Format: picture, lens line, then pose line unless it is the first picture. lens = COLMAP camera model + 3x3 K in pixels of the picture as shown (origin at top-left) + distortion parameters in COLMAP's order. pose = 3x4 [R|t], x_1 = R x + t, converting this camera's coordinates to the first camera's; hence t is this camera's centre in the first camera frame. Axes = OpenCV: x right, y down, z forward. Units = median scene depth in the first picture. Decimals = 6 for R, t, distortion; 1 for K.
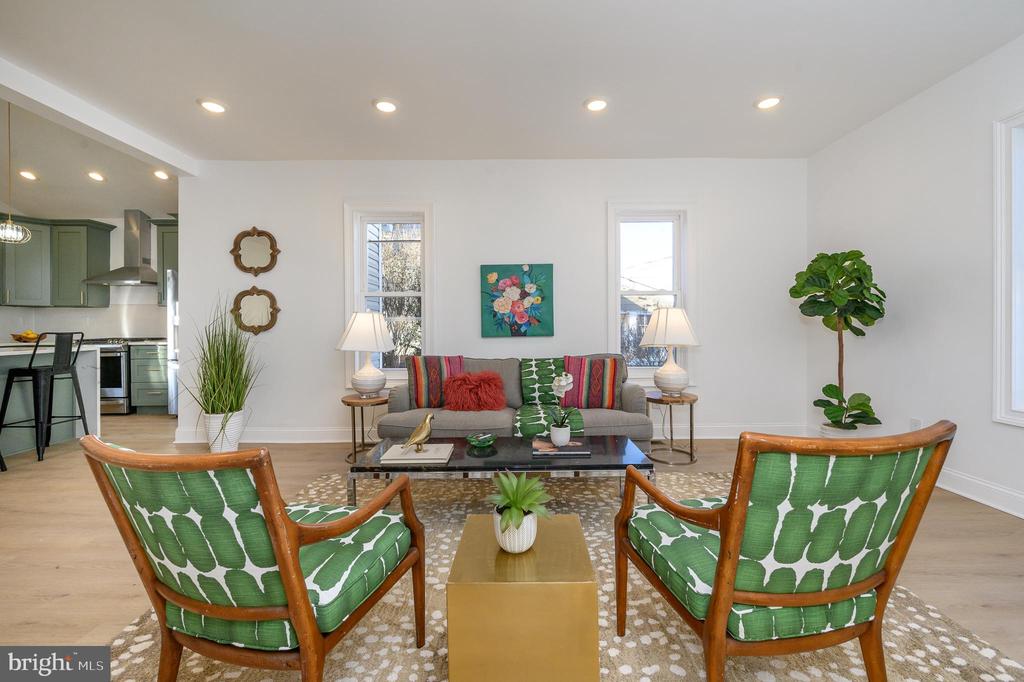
lens RADIAL K [[406.6, 0, 512.7], [0, 406.6, 329.8], [0, 0, 1]] dist [0.001637, 0.000274]
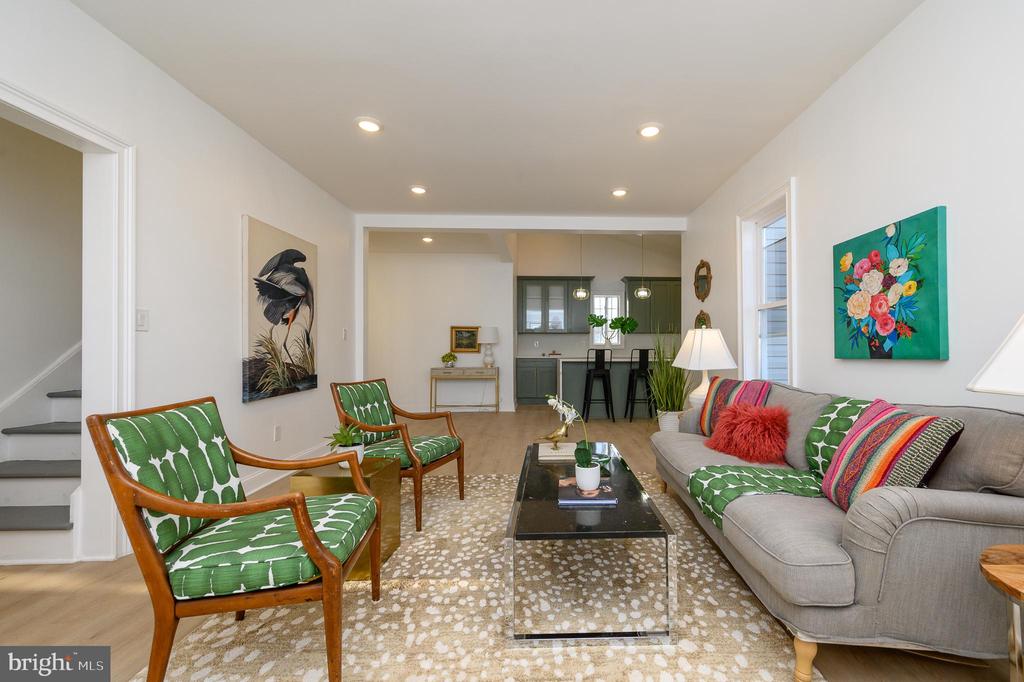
lens RADIAL K [[428.5, 0, 567.9], [0, 428.5, 345.5], [0, 0, 1]] dist [-0.000818, -0.000070]
pose [[0.047684, -0.005614, -0.998847, 0.573539], [-0.004849, 0.999971, -0.005851, 0.003650], [0.998851, 0.005123, 0.047655, 0.550758]]
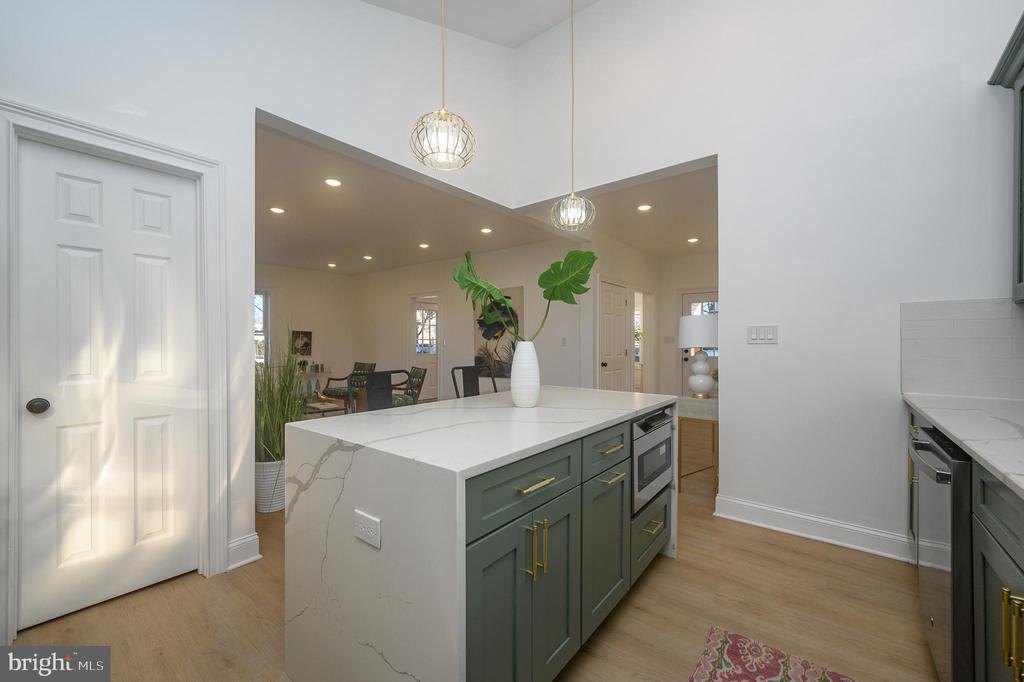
lens RADIAL K [[401.4, 0, 512.0], [0, 401.4, 341.0], [0, 0, 1]] dist [-0.001256, -0.000024]
pose [[-0.780424, 0.008073, 0.625199, -1.438289], [0.007248, 0.999966, -0.003864, -0.031472], [-0.625209, 0.001516, -0.780456, 1.203721]]
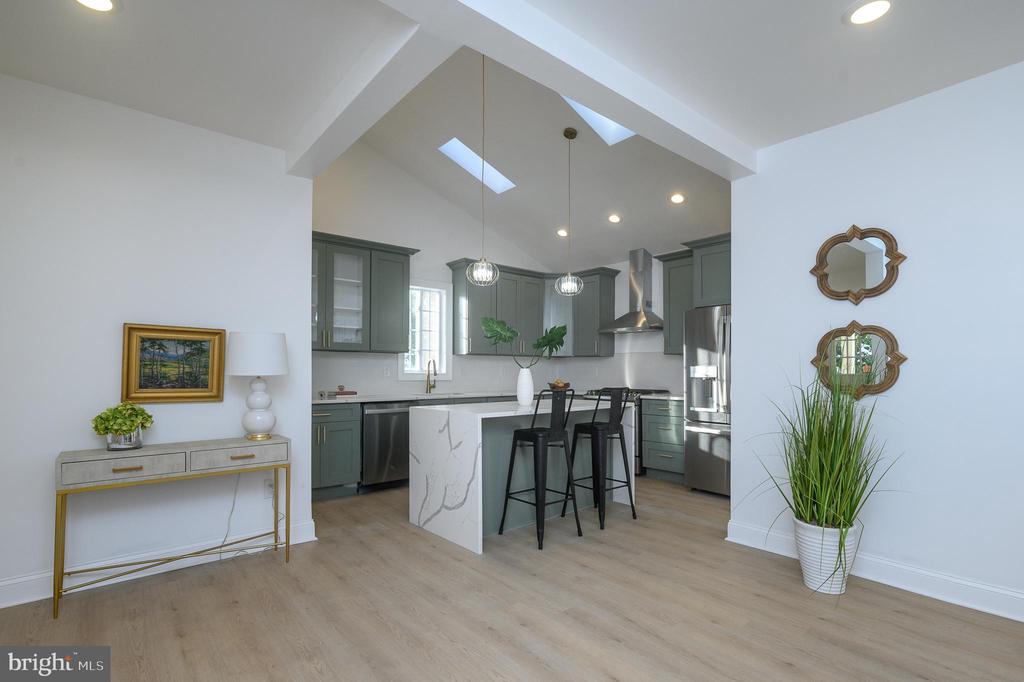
lens RADIAL K [[476.2, 0, 507.4], [0, 476.2, 368.3], [0, 0, 1]] dist [0.001319, 0.000137]
pose [[0.637929, 0.002534, -0.770091, -0.407621], [-0.010322, 0.999933, -0.005261, -0.025376], [0.770026, 0.011305, 0.637913, 0.130989]]
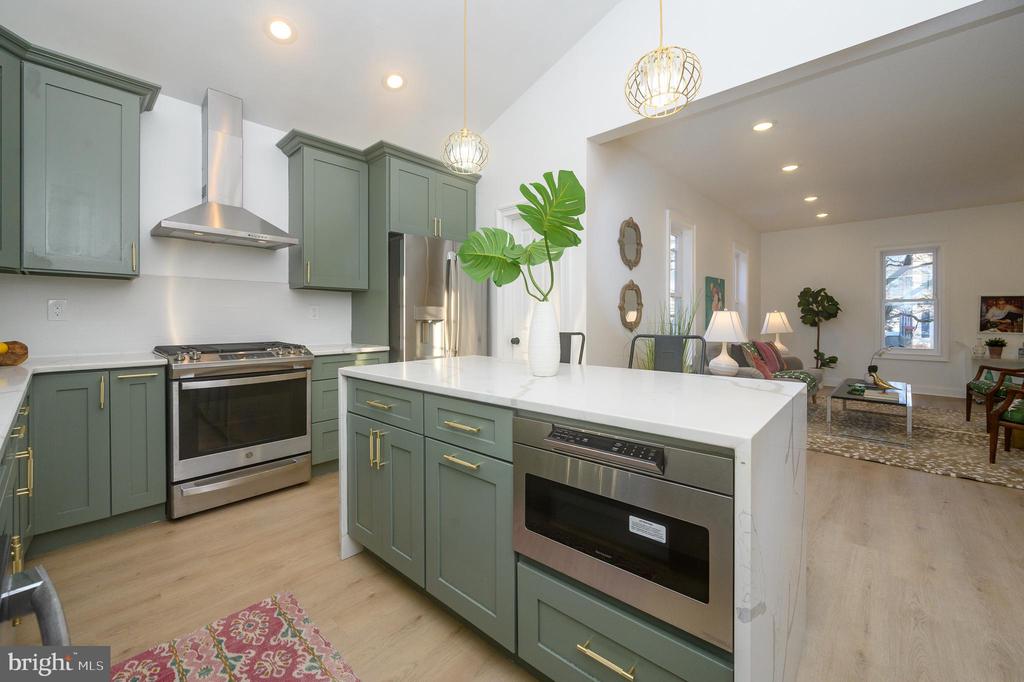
lens RADIAL K [[420.3, 0, 541.0], [0, 420.3, 319.6], [0, 0, 1]] dist [0.028786, -0.000015]
pose [[0.642404, 0.002837, 0.766361, -1.496784], [0.001650, 0.999986, -0.005085, -0.011119], [-0.766364, 0.004531, 0.642390, 0.525711]]
